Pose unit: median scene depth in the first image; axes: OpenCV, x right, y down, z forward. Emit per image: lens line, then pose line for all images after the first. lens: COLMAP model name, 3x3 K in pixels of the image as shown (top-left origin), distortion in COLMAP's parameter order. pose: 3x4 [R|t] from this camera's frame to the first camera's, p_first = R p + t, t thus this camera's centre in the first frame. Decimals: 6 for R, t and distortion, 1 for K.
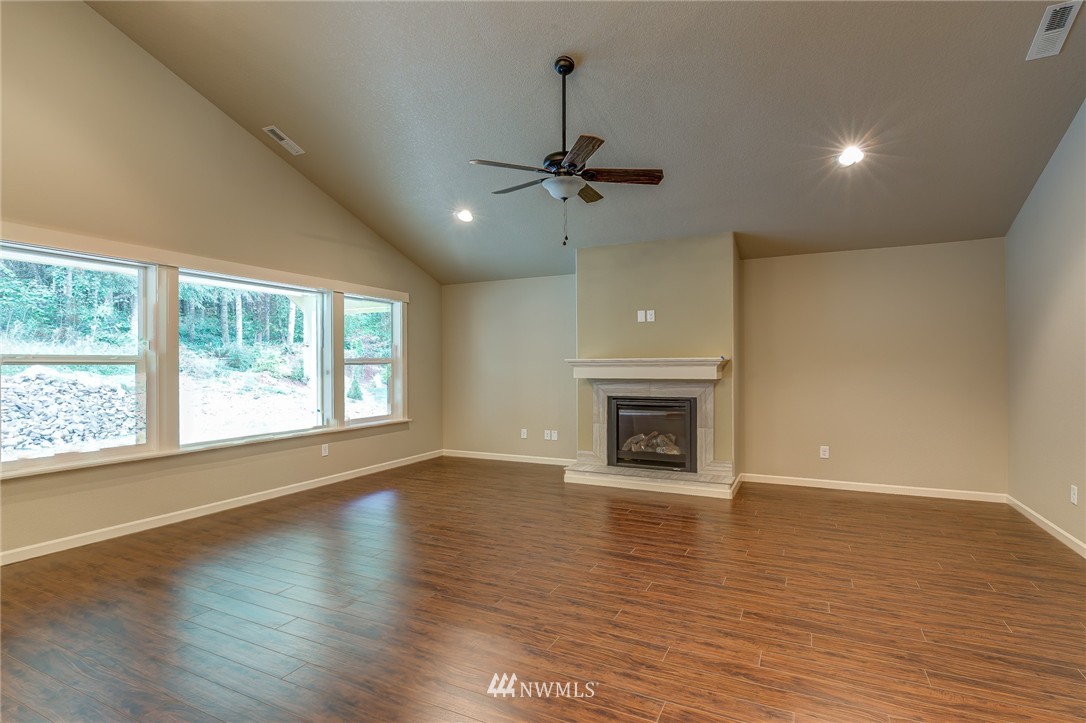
lens RADIAL K [[475.1, 0, 607.9], [0, 475.1, 366.1], [0, 0, 1]] dist [-0.000961, -0.000192]
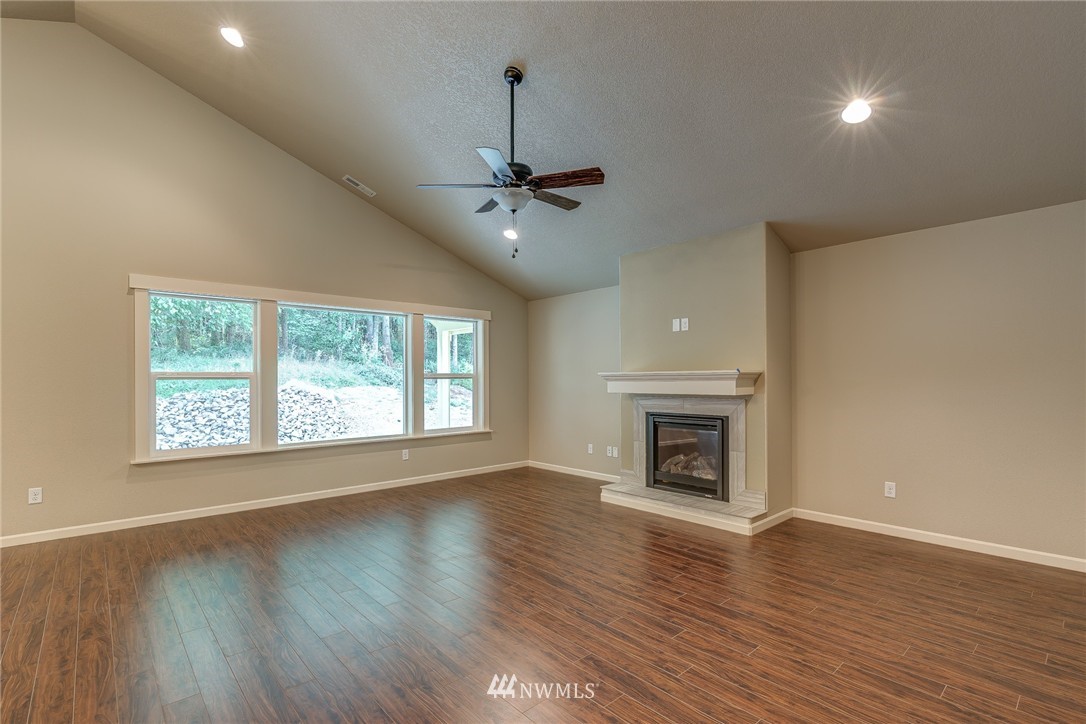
lens RADIAL K [[508.9, 0, 671.0], [0, 508.9, 379.7], [0, 0, 1]] dist [0.000861, -0.000213]
pose [[0.937629, -0.000334, -0.347636, 0.410112], [0.000563, 1.000000, 0.000558, -0.001088], [0.347636, -0.000719, 0.937629, 0.085032]]
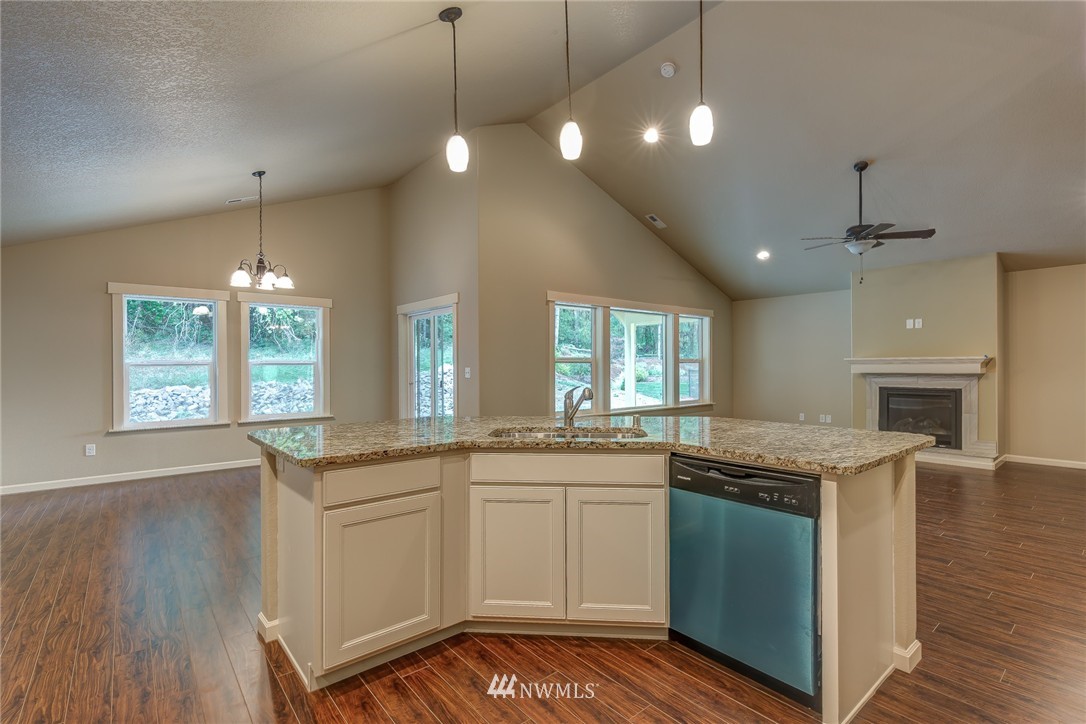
lens RADIAL K [[541.5, 0, 606.6], [0, 541.5, 366.1], [0, 0, 1]] dist [-0.001722, -0.000339]
pose [[0.925037, -0.000161, -0.379878, -0.131268], [0.000202, 1.000000, 0.000068, 0.007037], [0.379878, -0.000140, 0.925037, -0.645959]]
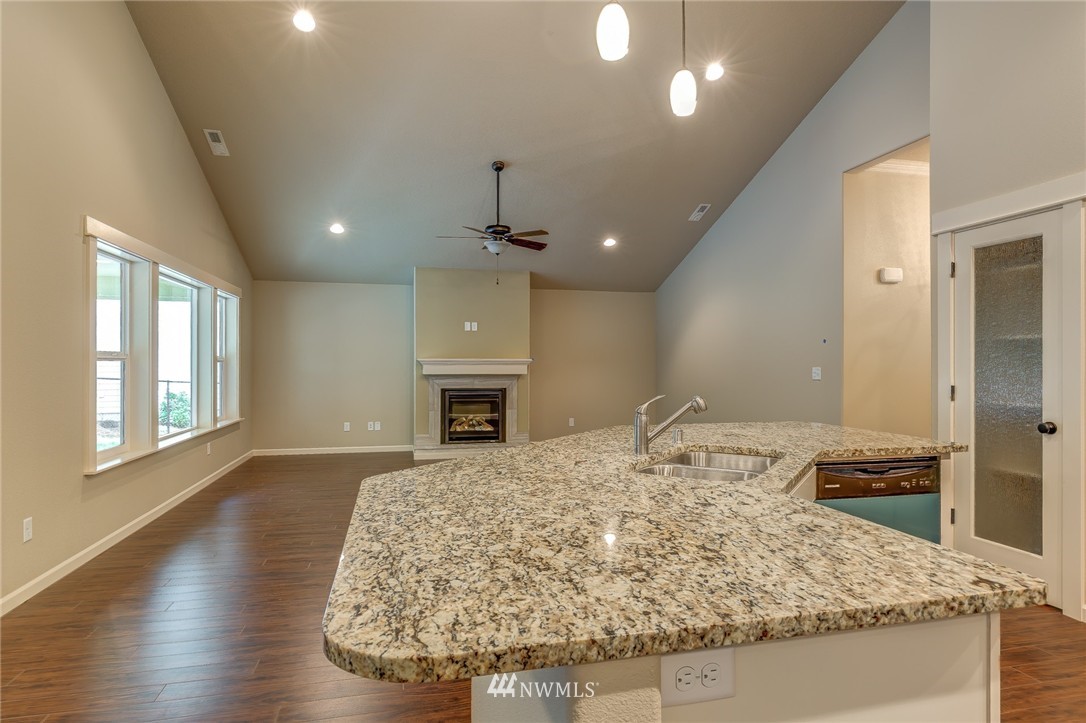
lens RADIAL K [[594.7, 0, 524.6], [0, 594.7, 361.0], [0, 0, 1]] dist [0.001044, 0.000263]
pose [[0.772556, 0.009874, 0.634870, -0.862079], [-0.003444, 0.999930, -0.011360, 0.007766], [-0.634938, 0.006589, 0.772535, -0.363335]]
